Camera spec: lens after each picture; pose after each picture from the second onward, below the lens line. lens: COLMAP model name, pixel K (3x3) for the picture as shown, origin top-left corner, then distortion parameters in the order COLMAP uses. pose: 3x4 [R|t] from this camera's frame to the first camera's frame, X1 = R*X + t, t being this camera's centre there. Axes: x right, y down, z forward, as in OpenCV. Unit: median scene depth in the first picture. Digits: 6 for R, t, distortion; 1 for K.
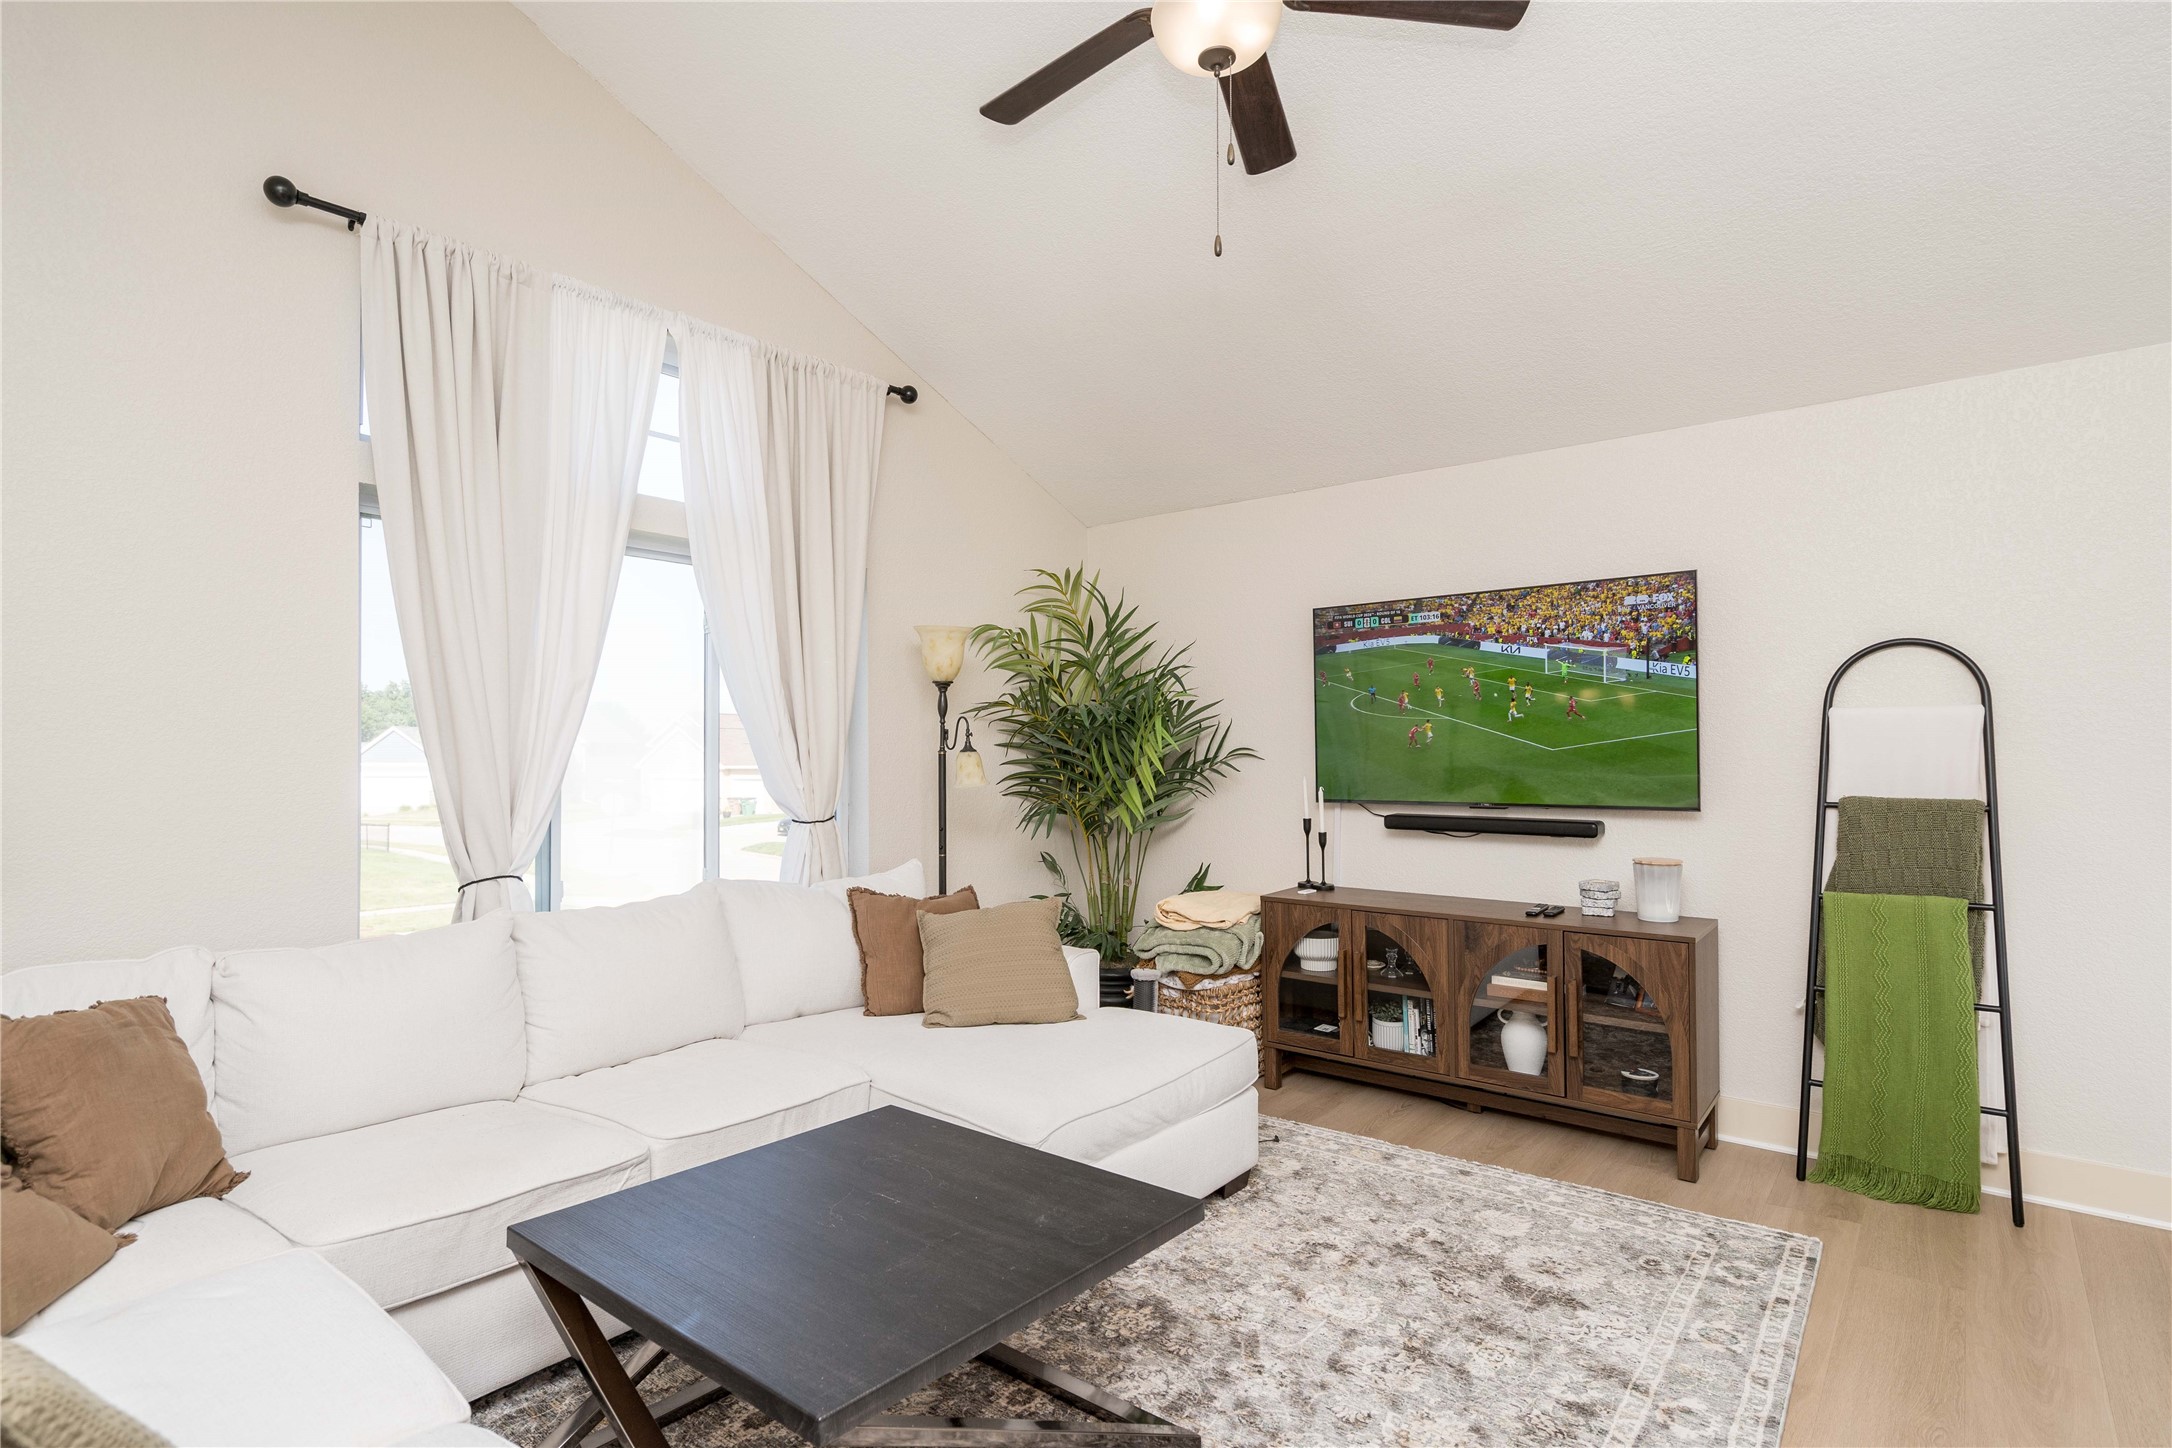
lens RADIAL K [[1058.8, 0, 1078.1], [0, 1058.8, 729.8], [0, 0, 1]] dist [-0.000280, 0.000046]
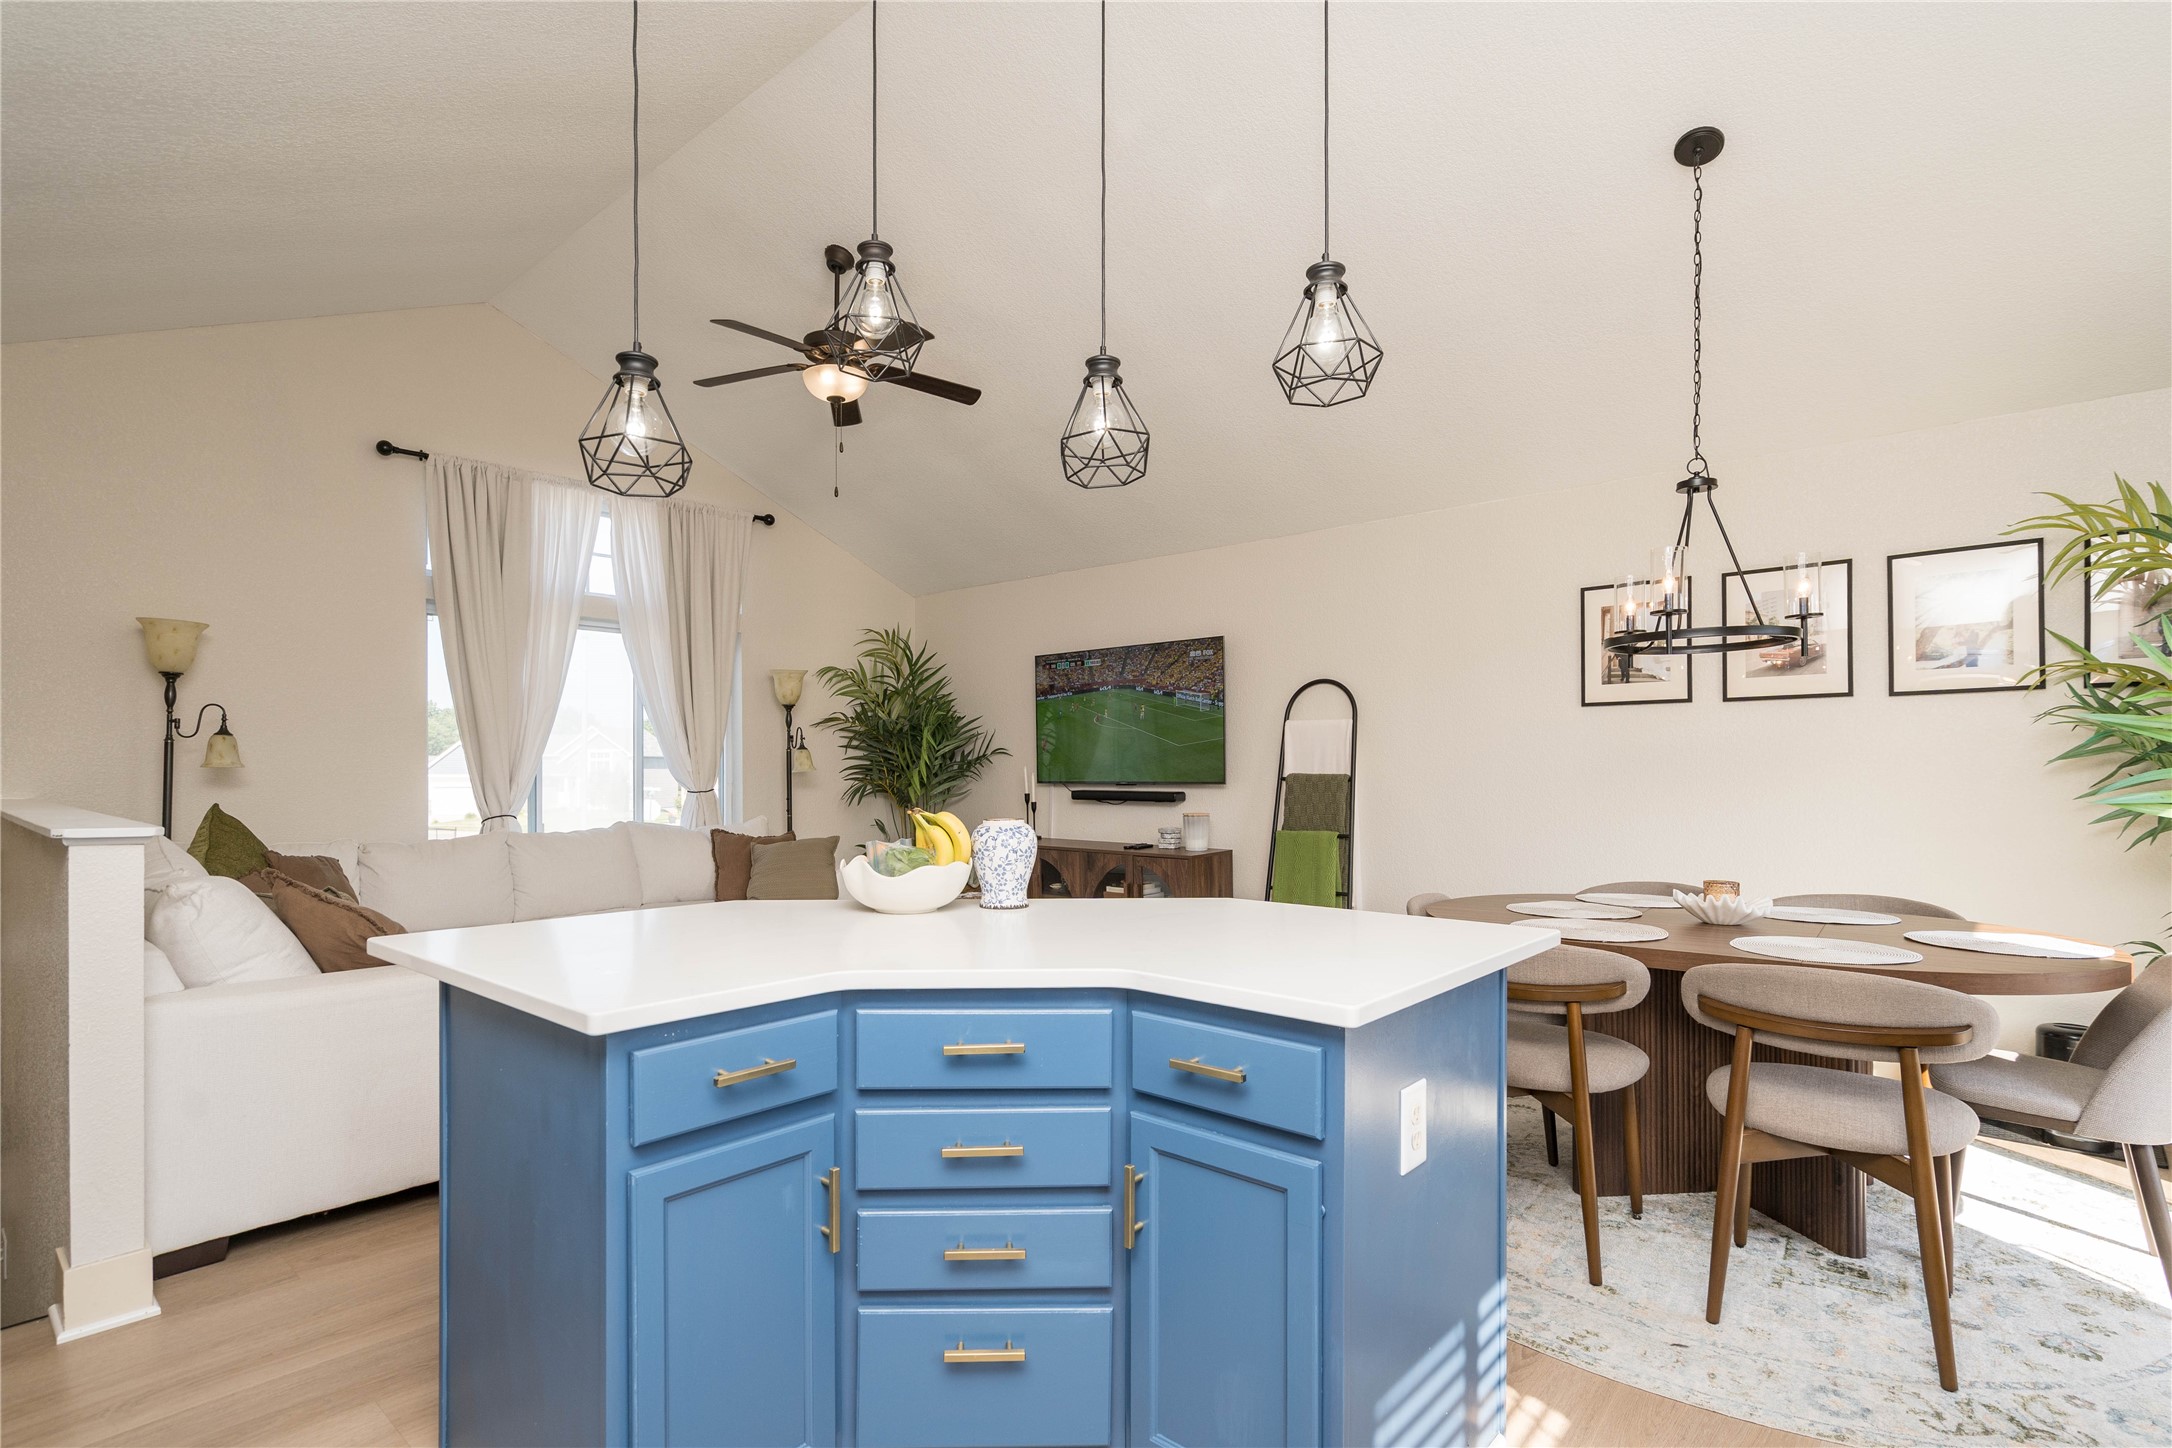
lens RADIAL K [[1074.1, 0, 1085.6], [0, 1074.1, 756.0], [0, 0, 1]] dist [-0.001173, -0.000044]
pose [[0.998903, 0.000445, -0.046825, 0.422795], [-0.000033, 0.999961, 0.008796, 0.017890], [0.046827, -0.008784, 0.998864, -0.620446]]
